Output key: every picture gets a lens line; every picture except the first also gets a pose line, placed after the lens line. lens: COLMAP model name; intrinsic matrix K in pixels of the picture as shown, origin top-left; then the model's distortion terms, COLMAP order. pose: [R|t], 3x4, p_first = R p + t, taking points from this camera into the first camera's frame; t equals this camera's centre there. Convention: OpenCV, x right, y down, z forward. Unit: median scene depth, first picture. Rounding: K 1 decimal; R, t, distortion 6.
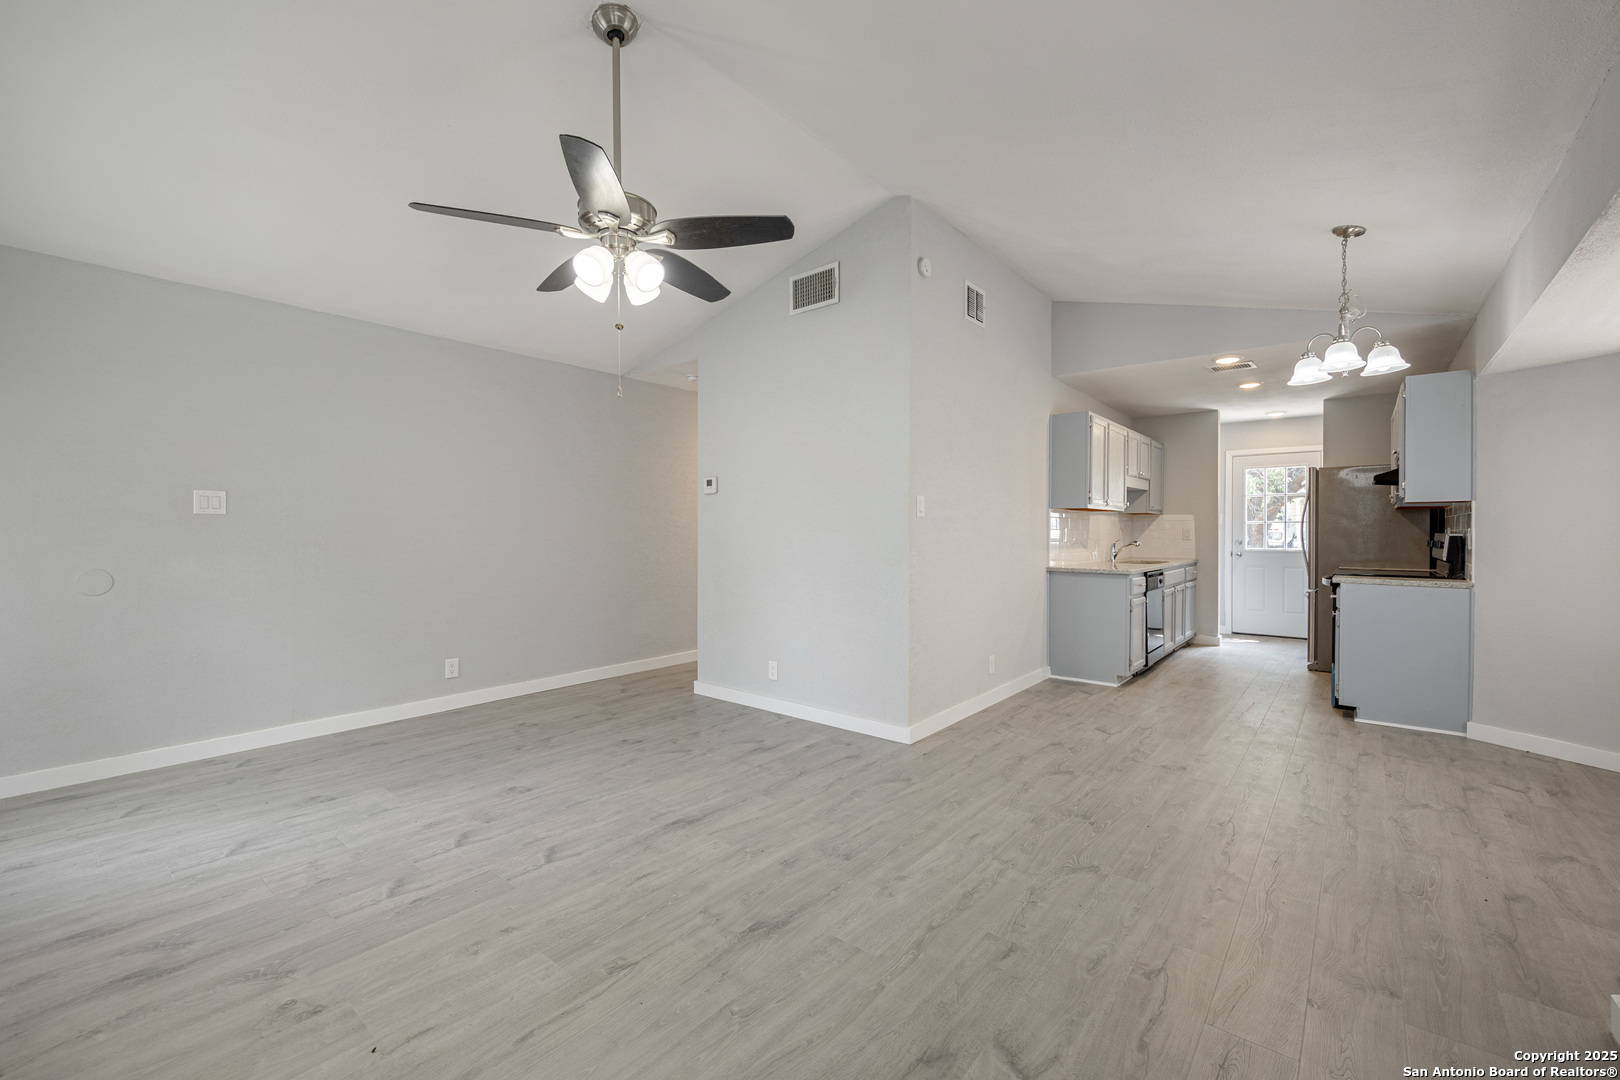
lens RADIAL K [[672.1, 0, 815.2], [0, 672.1, 527.3], [0, 0, 1]] dist [0.006609, -0.000694]
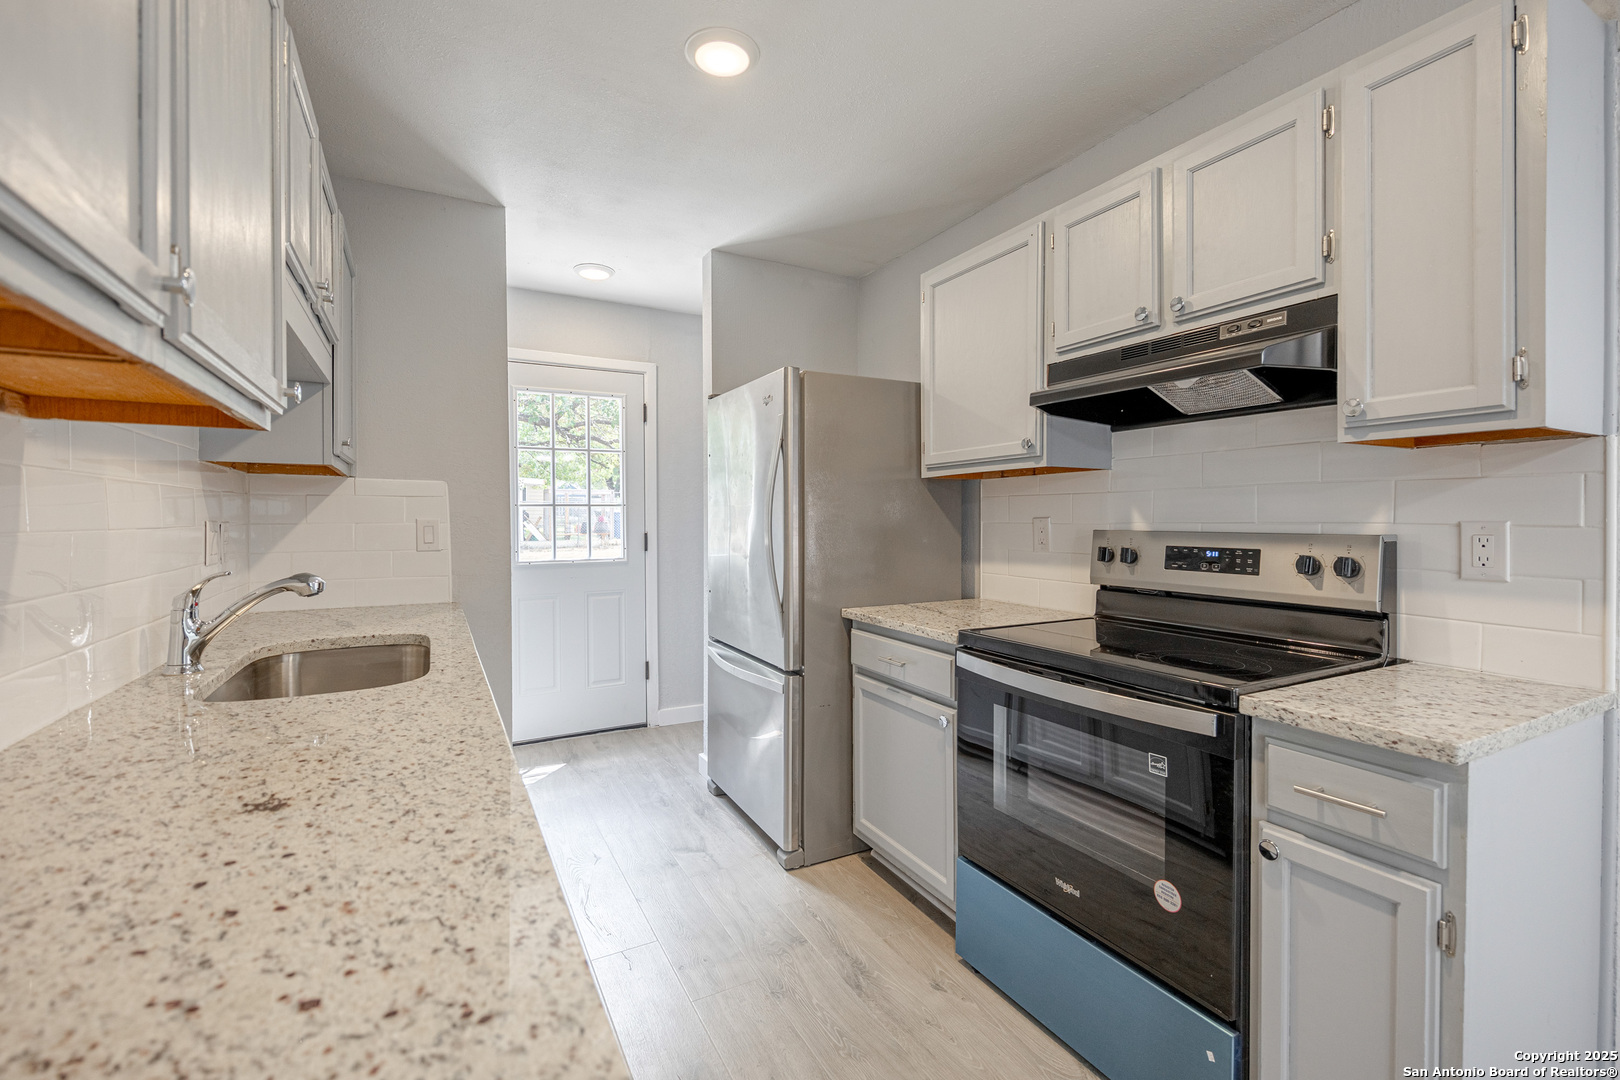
lens RADIAL K [[672.1, 0, 815.2], [0, 672.1, 527.3], [0, 0, 1]] dist [0.006609, -0.000694]
pose [[0.349833, -0.008267, 0.936776, 0.761069], [-0.000413, 0.999960, 0.008979, 0.007068], [-0.936812, -0.003528, 0.349815, 1.783007]]
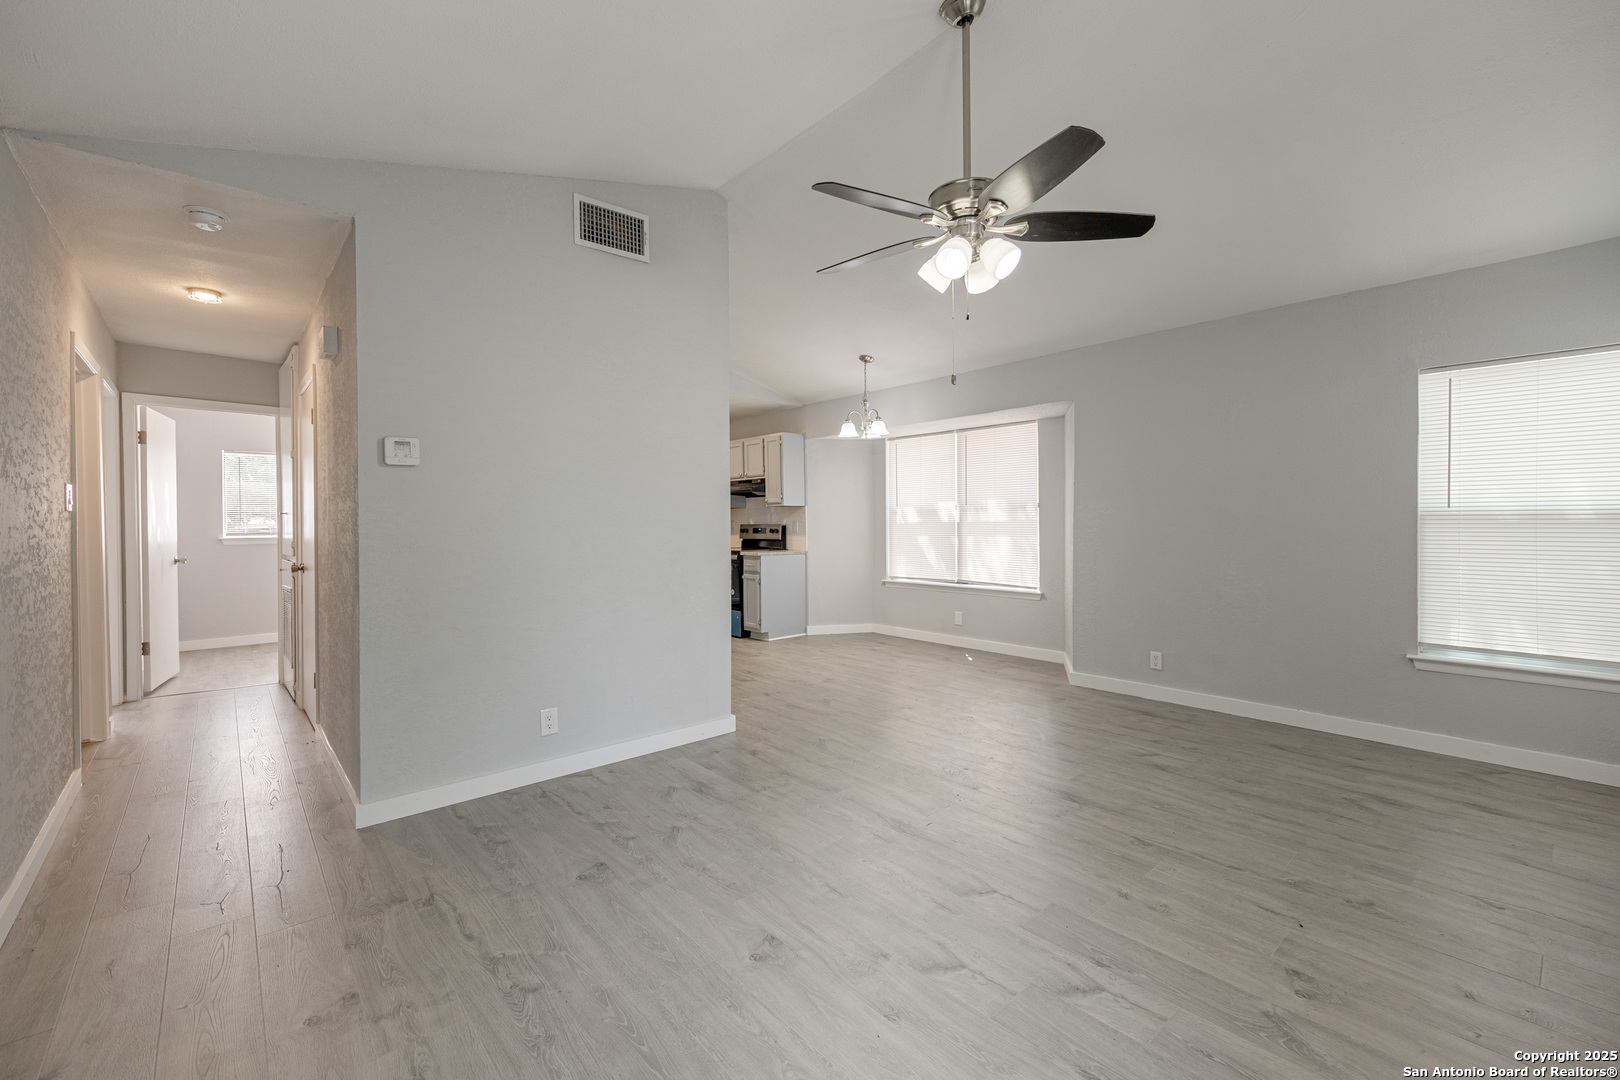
lens RADIAL K [[672.1, 0, 815.2], [0, 672.1, 527.3], [0, 0, 1]] dist [0.006609, -0.000694]
pose [[0.162386, -0.013344, 0.986637, -1.200439], [0.008025, 0.999893, 0.012203, -0.004252], [-0.986695, 0.005936, 0.162476, 0.989302]]
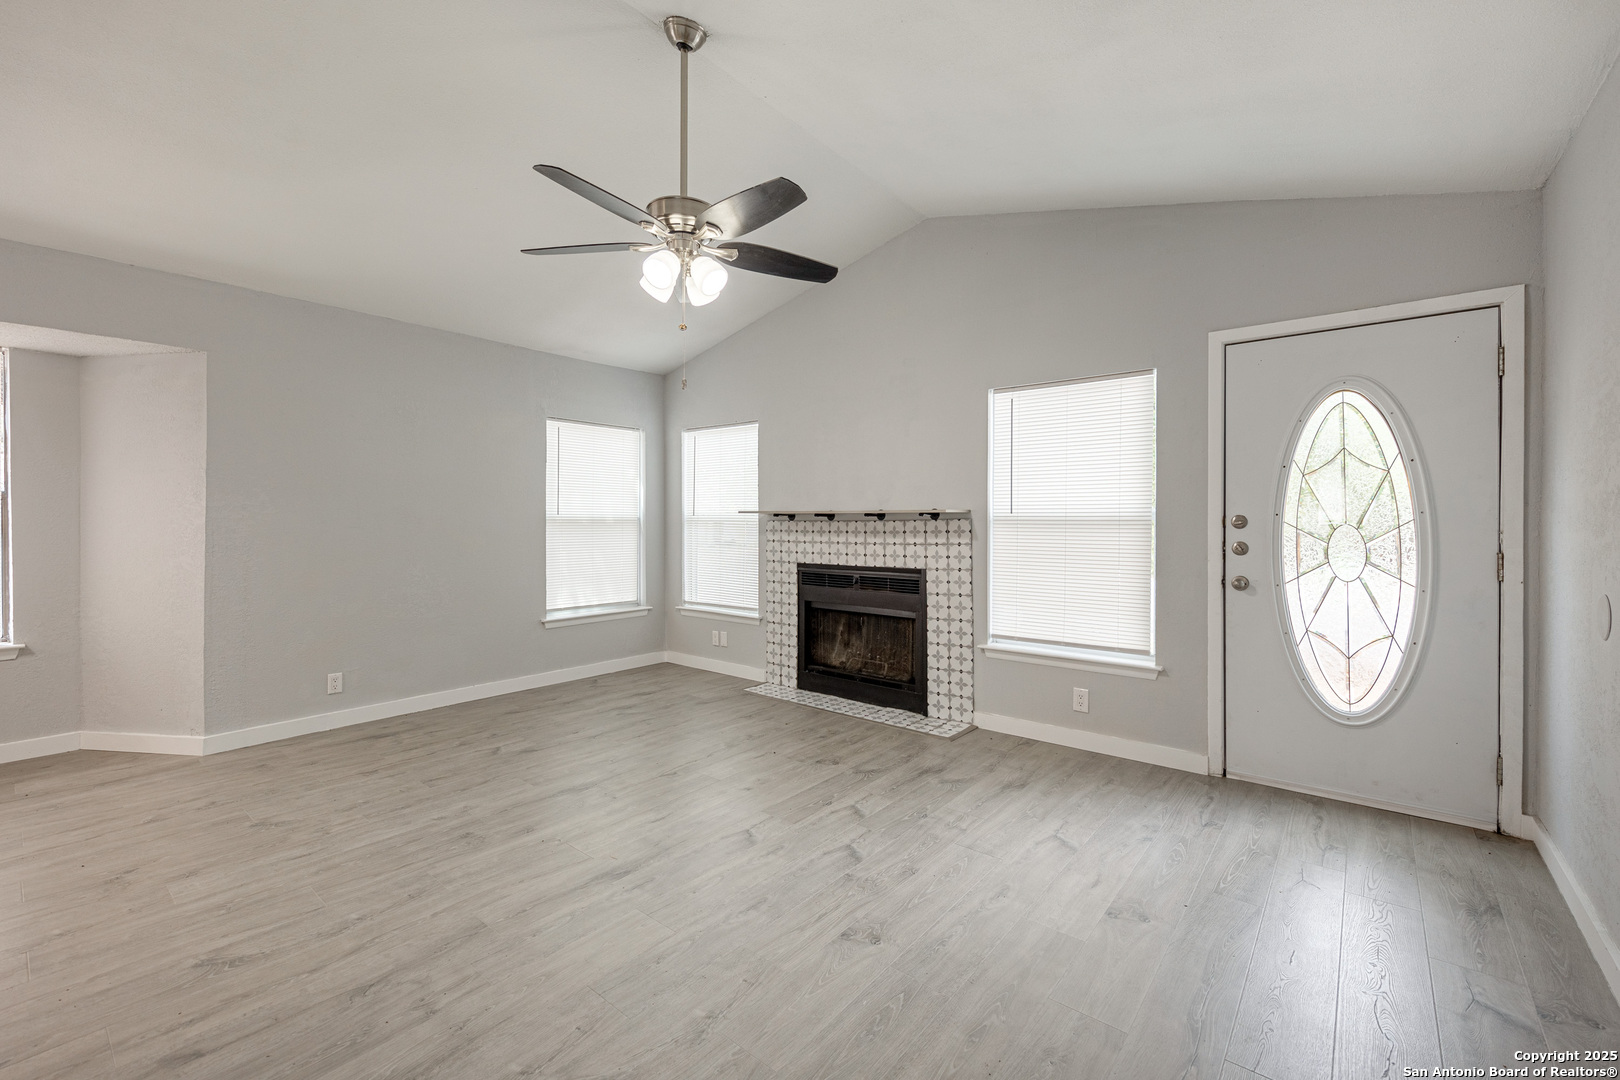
lens RADIAL K [[672.1, 0, 815.2], [0, 672.1, 527.3], [0, 0, 1]] dist [0.006609, -0.000694]
pose [[-0.999996, -0.002987, 0.000098, -0.457976], [-0.002986, 0.999947, 0.009878, -0.001883], [-0.000128, 0.009878, -0.999951, 1.889759]]
